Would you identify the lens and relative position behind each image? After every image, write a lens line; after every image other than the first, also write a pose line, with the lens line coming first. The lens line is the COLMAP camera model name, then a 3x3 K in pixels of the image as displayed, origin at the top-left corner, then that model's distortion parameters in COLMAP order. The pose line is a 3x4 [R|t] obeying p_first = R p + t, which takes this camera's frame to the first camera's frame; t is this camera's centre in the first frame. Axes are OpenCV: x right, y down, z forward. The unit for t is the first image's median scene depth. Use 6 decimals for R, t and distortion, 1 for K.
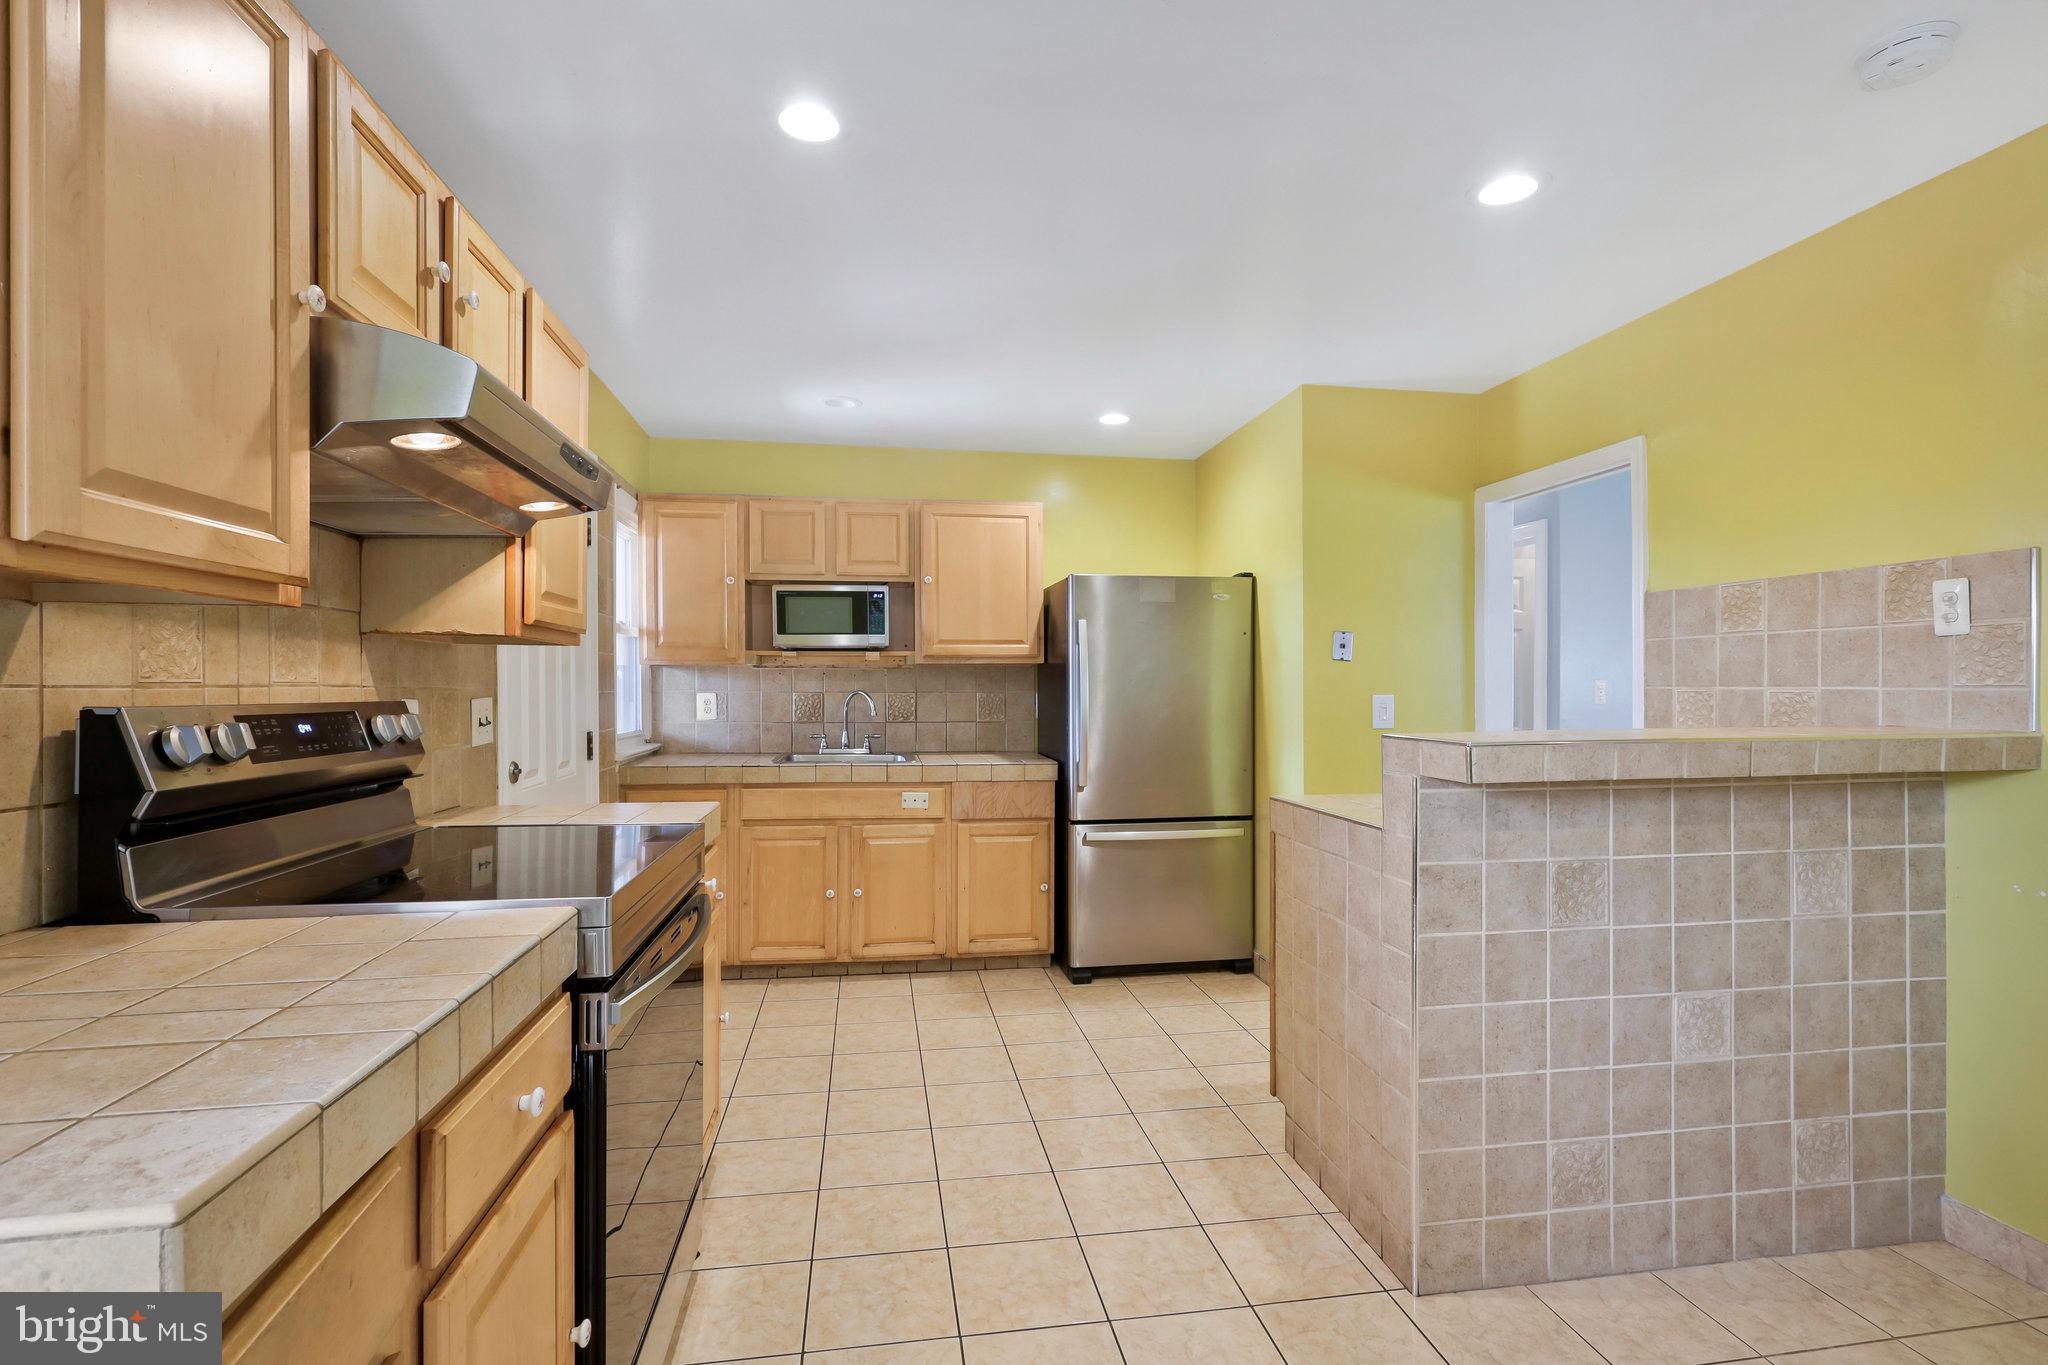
lens RADIAL K [[985.9, 0, 1019.1], [0, 985.9, 683.6], [0, 0, 1]] dist [0.048697, 0.000220]
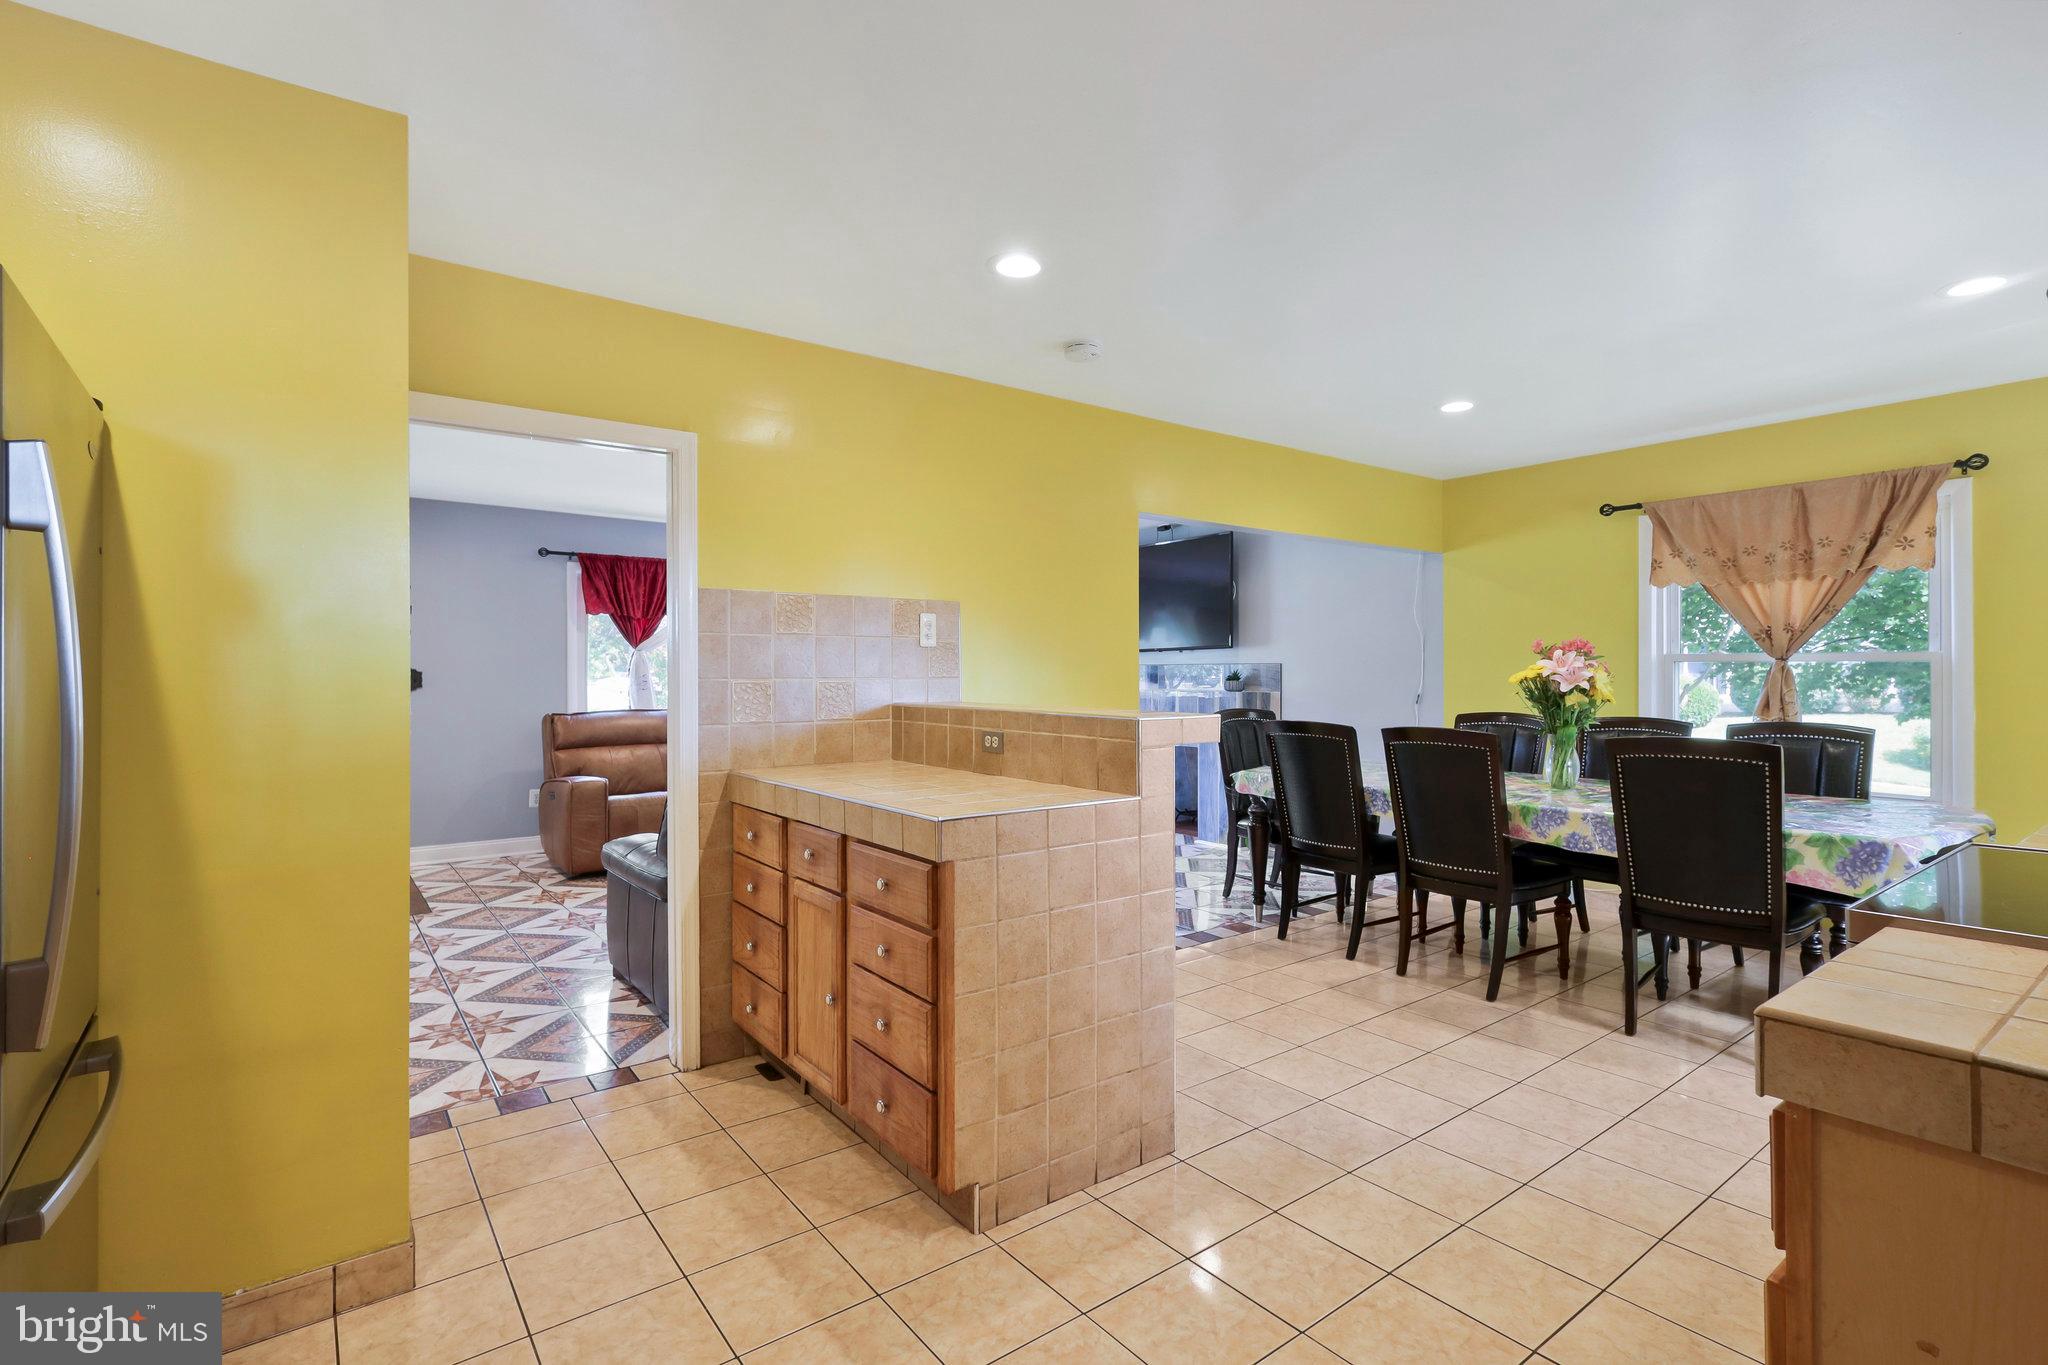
lens RADIAL K [[985.9, 0, 1029.5], [0, 985.9, 677.9], [0, 0, 1]] dist [0.048697, 0.000220]
pose [[-0.491307, 0.002278, 0.870984, -0.573477], [0.006948, 0.999975, 0.001304, 0.003140], [-0.870959, 0.006692, -0.491310, 1.639799]]
